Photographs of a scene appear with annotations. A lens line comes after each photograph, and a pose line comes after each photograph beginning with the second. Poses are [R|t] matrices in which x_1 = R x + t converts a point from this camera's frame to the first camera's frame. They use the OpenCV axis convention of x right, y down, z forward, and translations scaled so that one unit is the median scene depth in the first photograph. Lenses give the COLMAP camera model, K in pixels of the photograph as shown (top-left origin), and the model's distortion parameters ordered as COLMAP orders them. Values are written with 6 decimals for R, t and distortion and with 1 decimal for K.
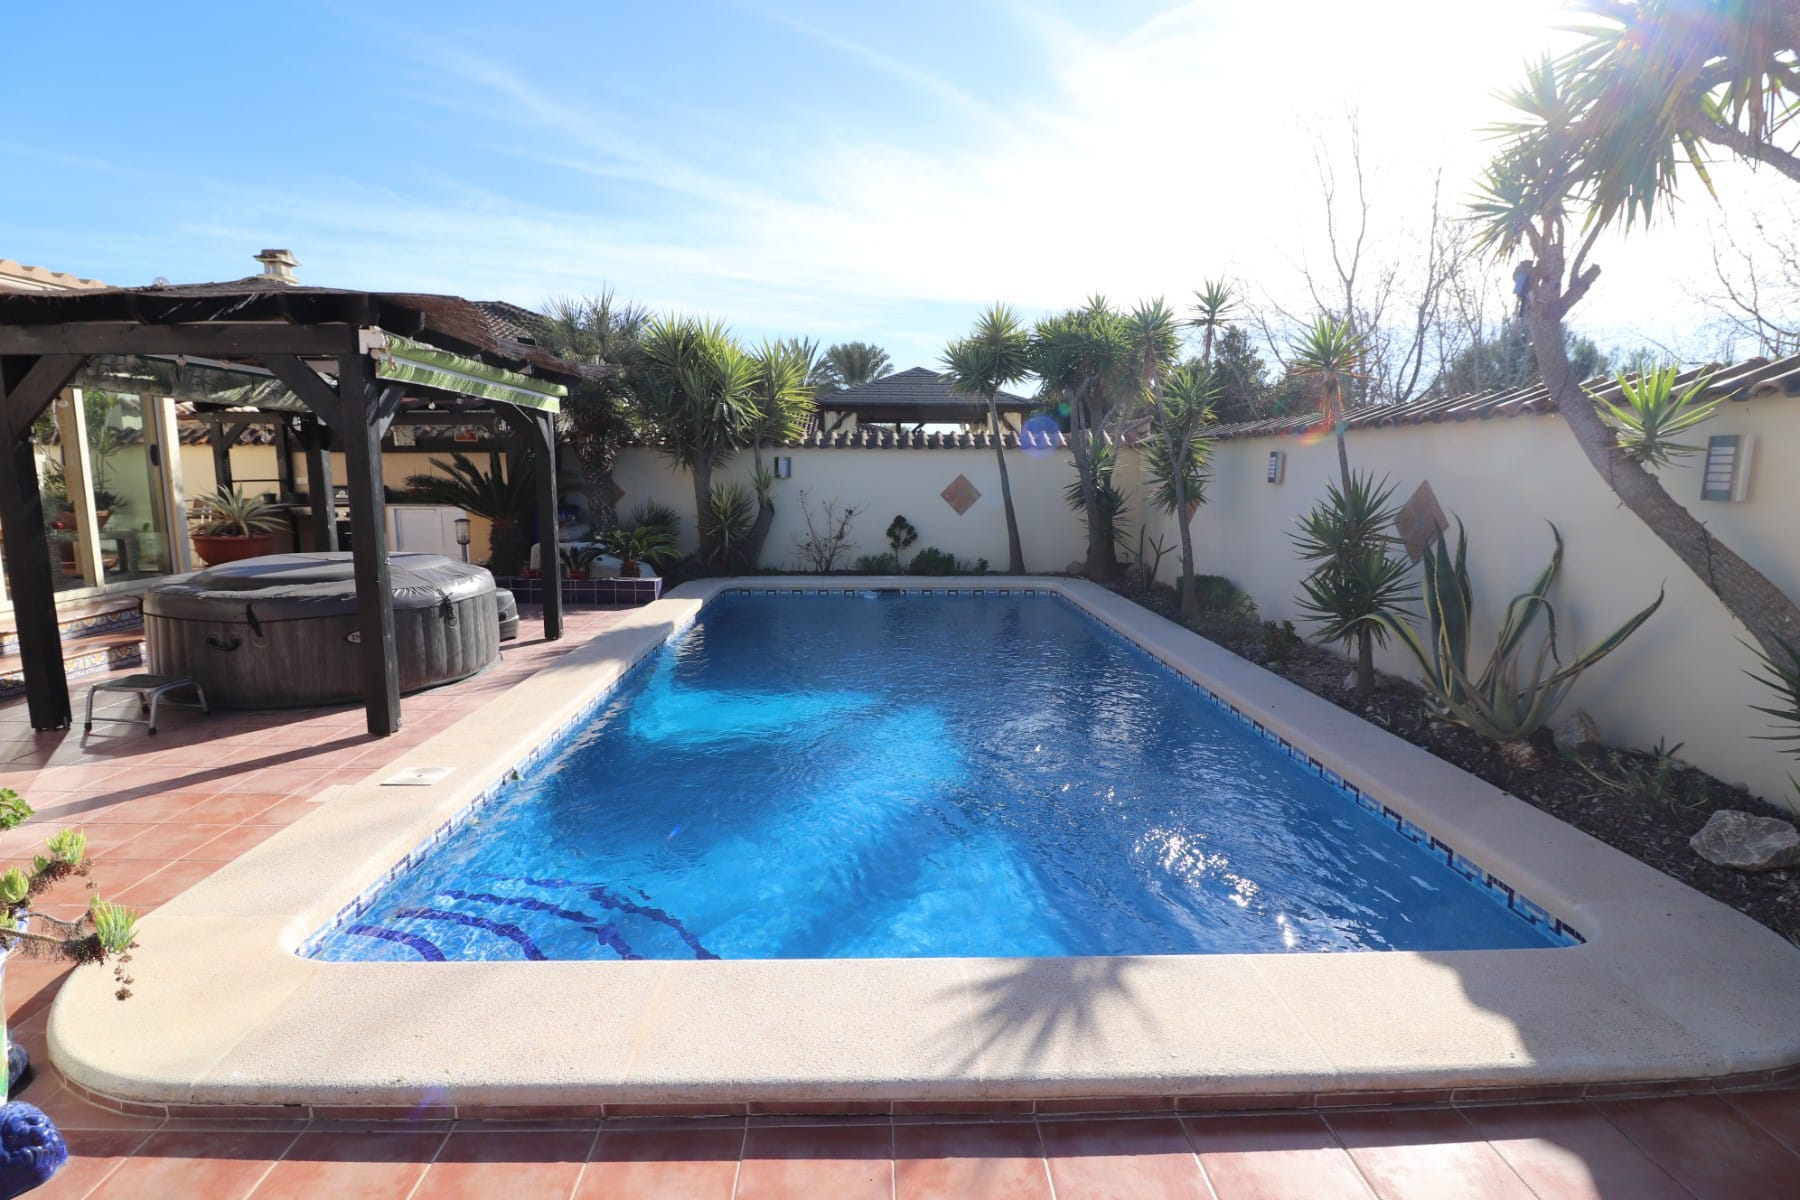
lens RADIAL K [[840.6, 0, 890.3], [0, 840.6, 590.2], [0, 0, 1]] dist [-0.001707, -0.012023]
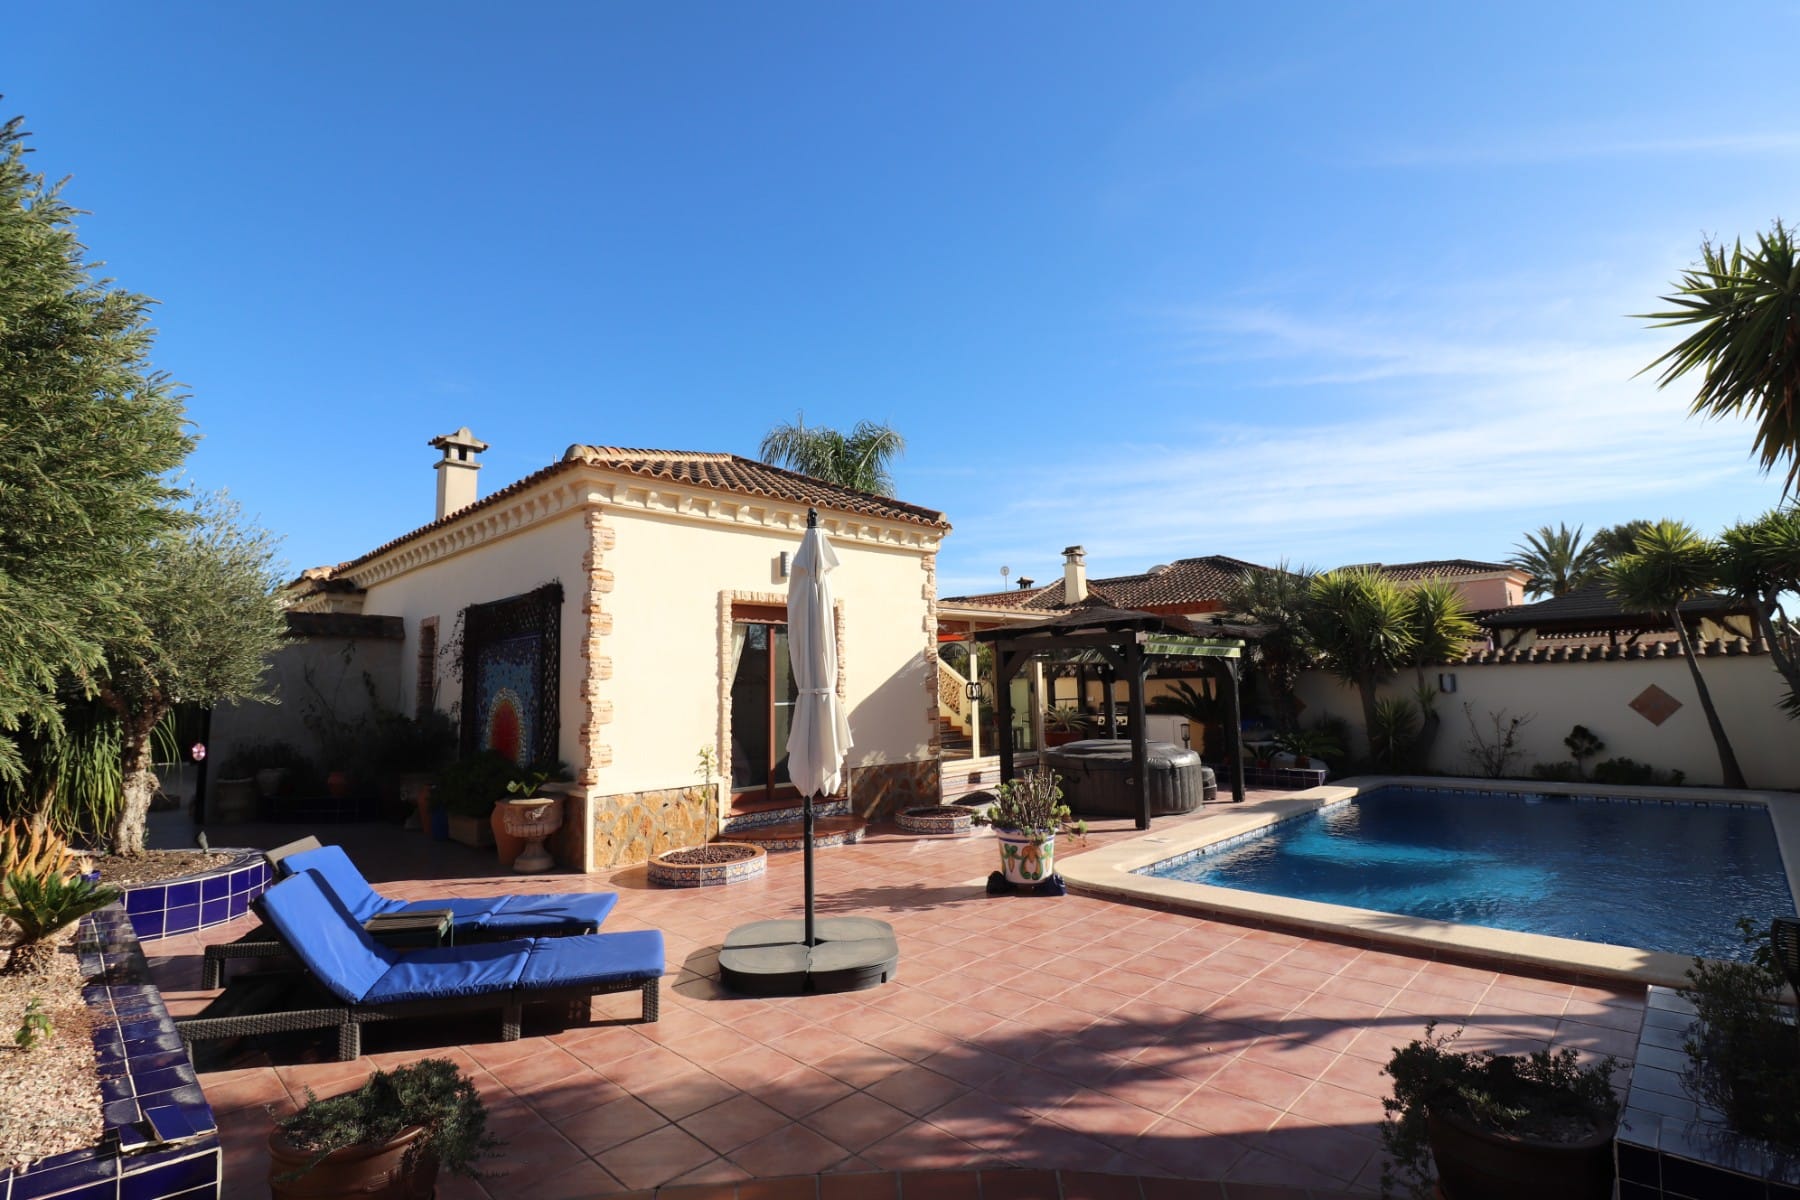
lens RADIAL K [[849.4, 0, 900.0], [0, 849.4, 600.0], [0, 0, 1]] dist [-0.003979, -0.013928]
pose [[0.696060, -0.094409, -0.711750, 0.201388], [-0.076882, 0.975817, -0.204622, 0.041275], [0.713856, 0.197150, 0.671969, -0.365339]]
